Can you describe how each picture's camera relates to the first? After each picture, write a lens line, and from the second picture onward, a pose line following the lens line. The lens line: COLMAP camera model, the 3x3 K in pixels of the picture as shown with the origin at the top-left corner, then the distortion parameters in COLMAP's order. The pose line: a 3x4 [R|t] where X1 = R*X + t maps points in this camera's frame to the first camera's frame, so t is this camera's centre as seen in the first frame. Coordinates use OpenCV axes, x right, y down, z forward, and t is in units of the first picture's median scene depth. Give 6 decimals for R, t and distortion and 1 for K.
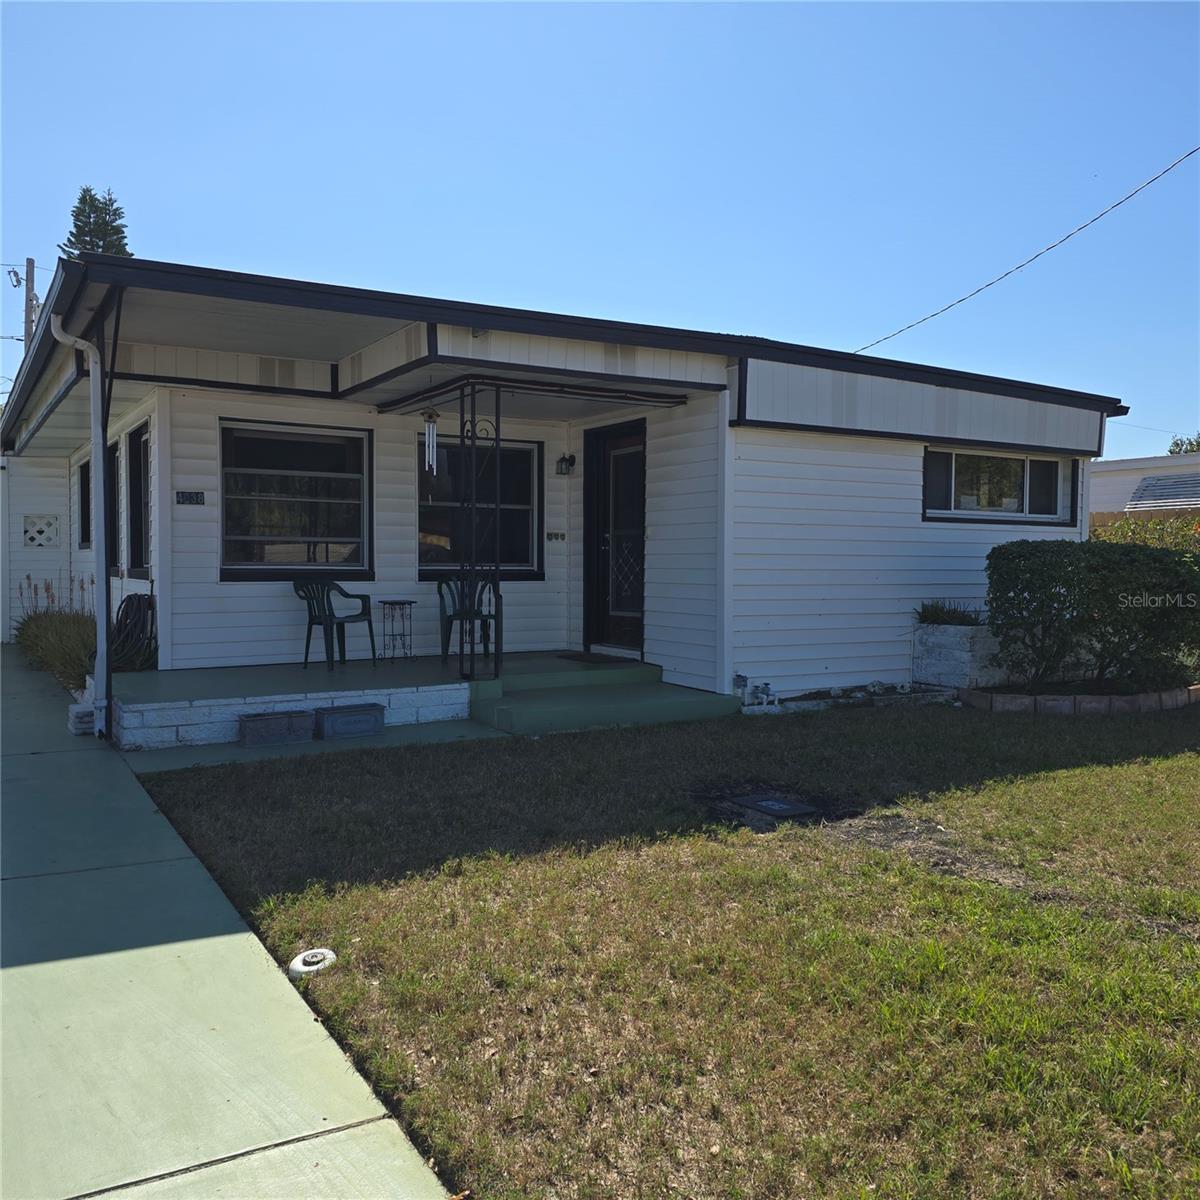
lens RADIAL K [[1147.1, 0, 600.0], [0, 1147.1, 600.0], [0, 0, 1]] dist [0.131380, -0.231622]
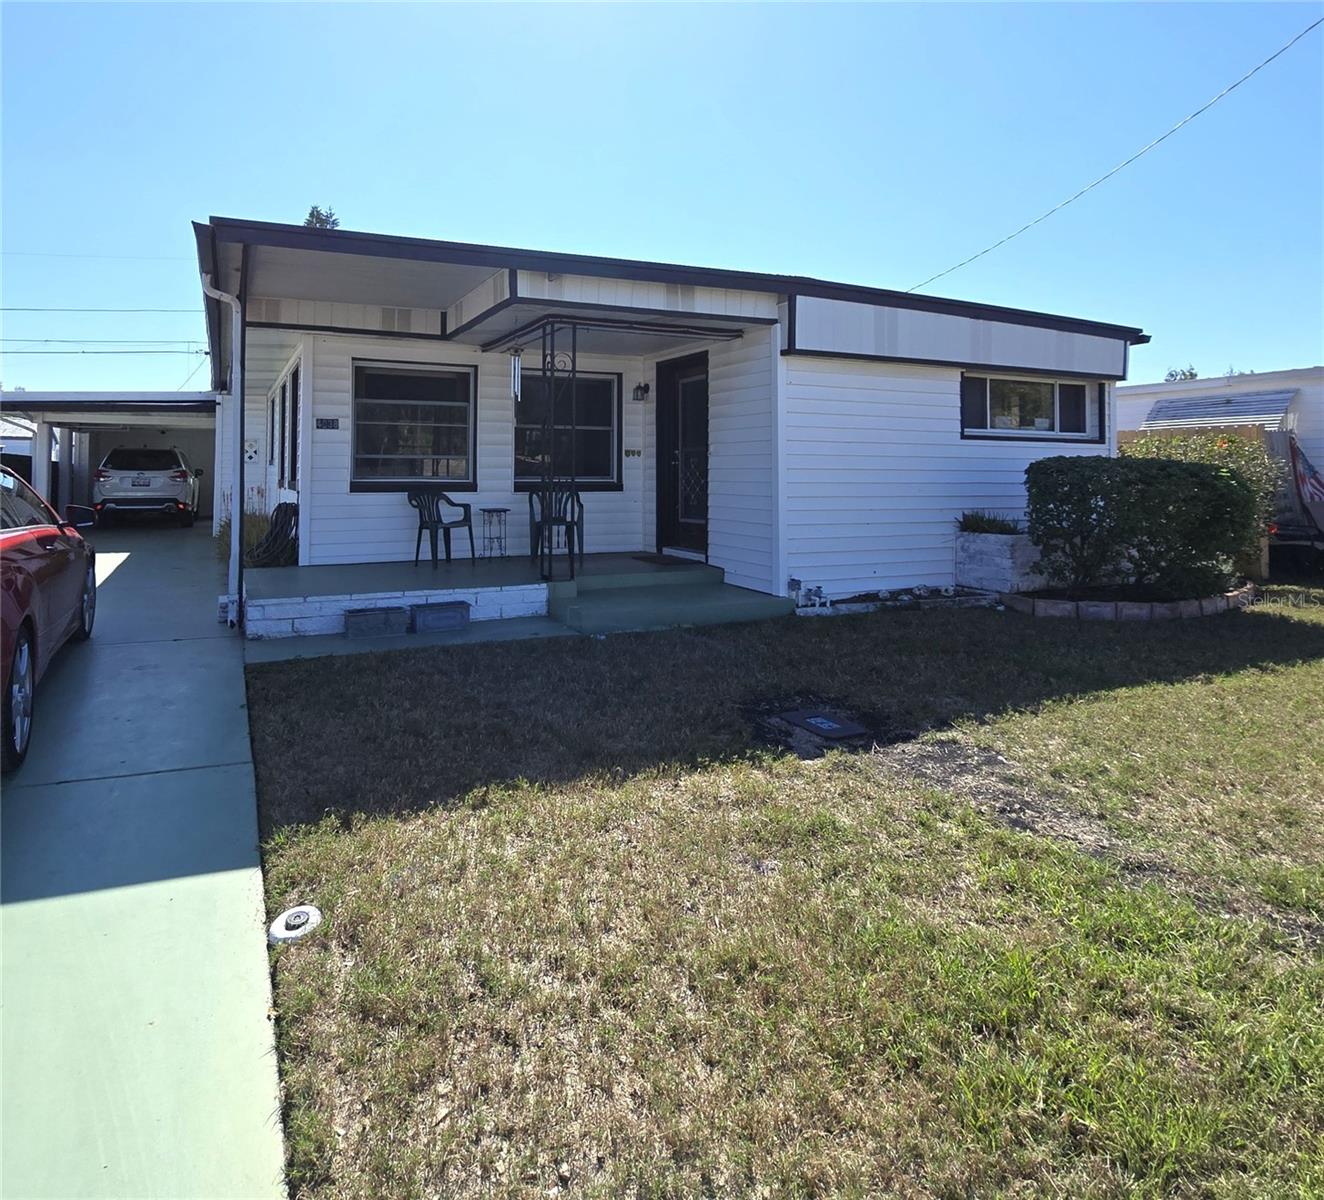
lens RADIAL K [[871.0, 0, 567.6], [0, 871.0, 444.9], [0, 0, 1]] dist [-0.000509, 0.001770]
pose [[0.989916, -0.005261, -0.141561, 0.026032], [-0.003829, 0.997951, -0.063865, -0.008512], [0.141607, 0.063763, 0.987867, 0.137687]]
